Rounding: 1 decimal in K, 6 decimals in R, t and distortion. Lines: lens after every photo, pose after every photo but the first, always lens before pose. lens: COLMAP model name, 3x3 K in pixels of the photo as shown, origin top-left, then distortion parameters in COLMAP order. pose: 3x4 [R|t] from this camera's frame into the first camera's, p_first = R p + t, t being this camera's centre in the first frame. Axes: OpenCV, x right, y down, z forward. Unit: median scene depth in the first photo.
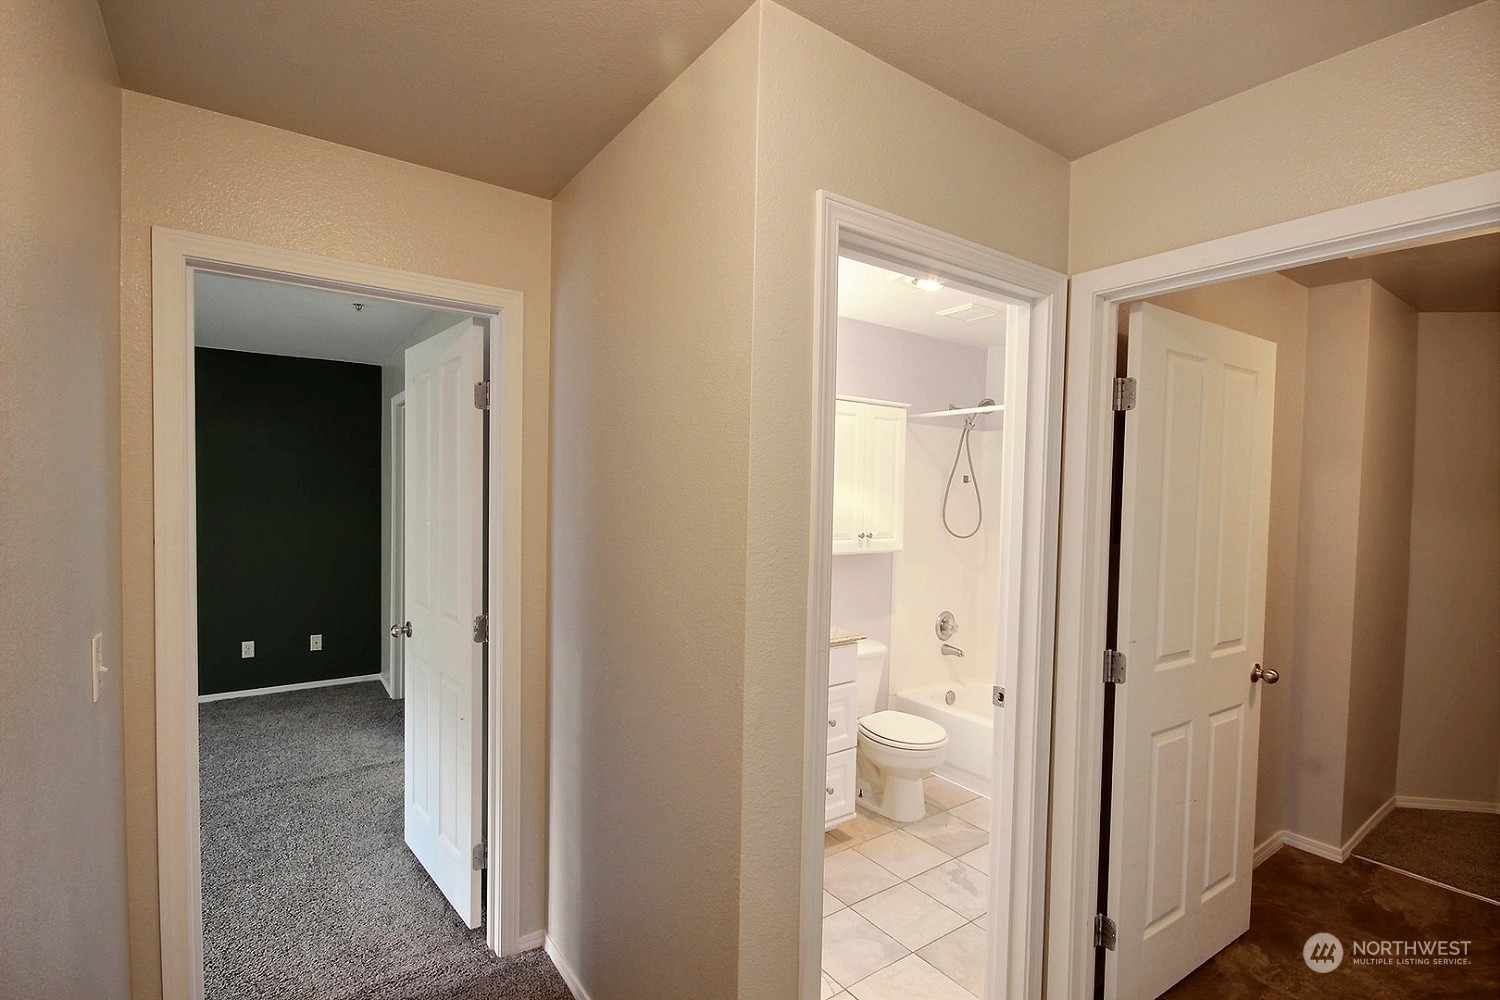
lens RADIAL K [[692.1, 0, 742.5], [0, 692.1, 515.7], [0, 0, 1]] dist [0.016717, -0.015463]
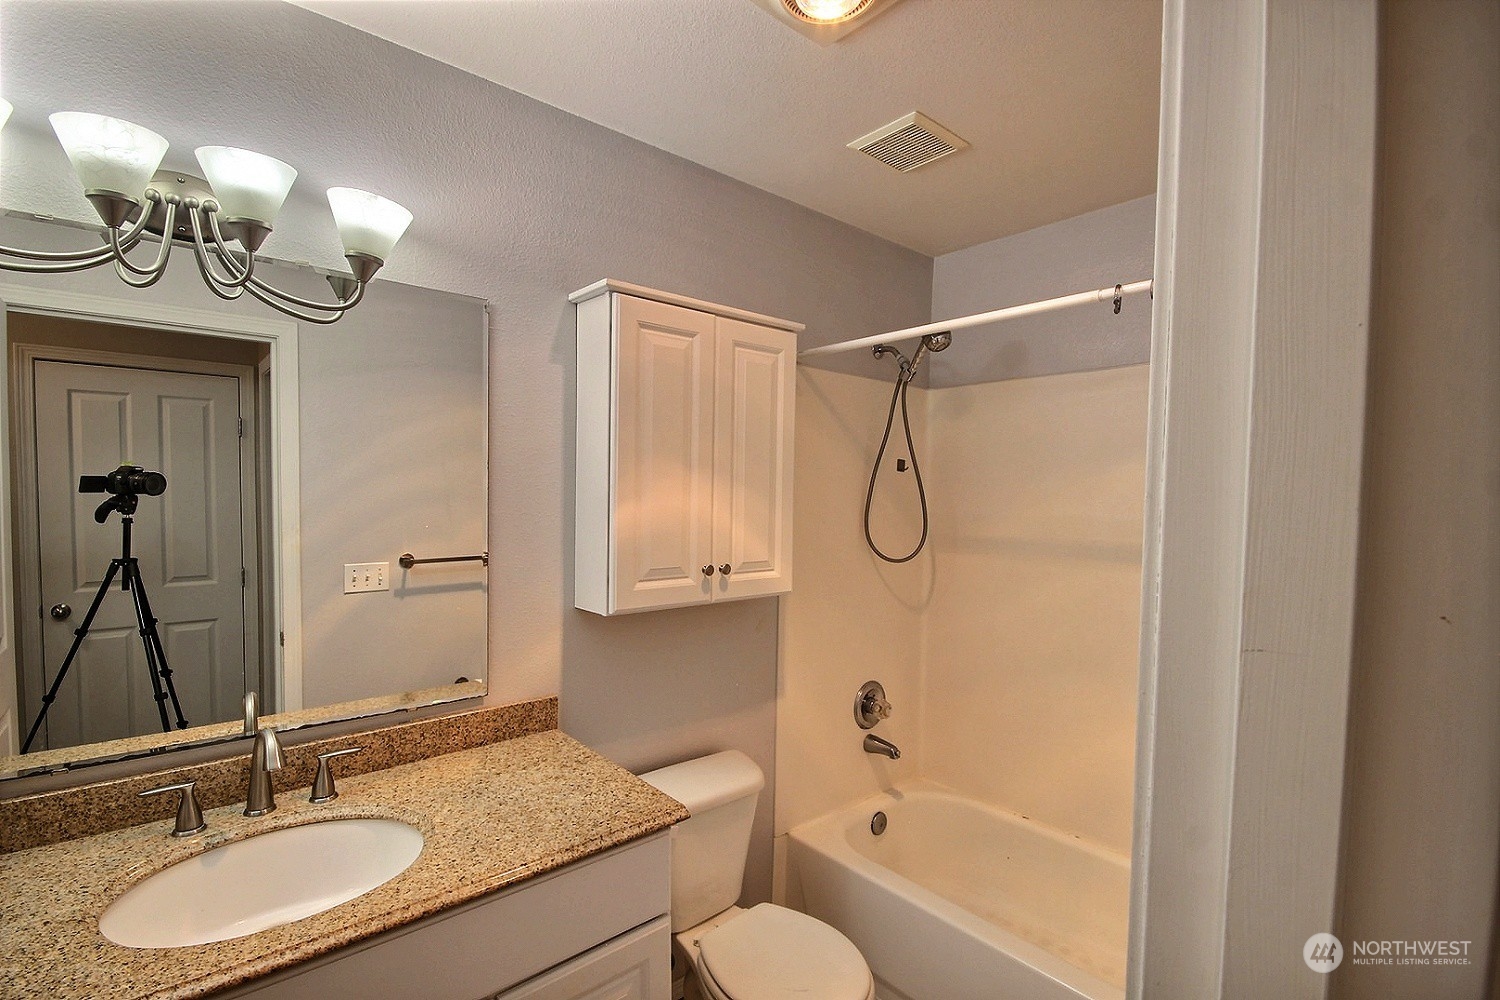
lens RADIAL K [[692.1, 0, 742.5], [0, 692.1, 515.7], [0, 0, 1]] dist [0.016717, -0.015463]
pose [[0.995331, -0.006366, 0.096315, 0.129592], [0.006314, 0.999980, 0.000841, -0.010422], [-0.096319, -0.000229, 0.995351, 0.424140]]
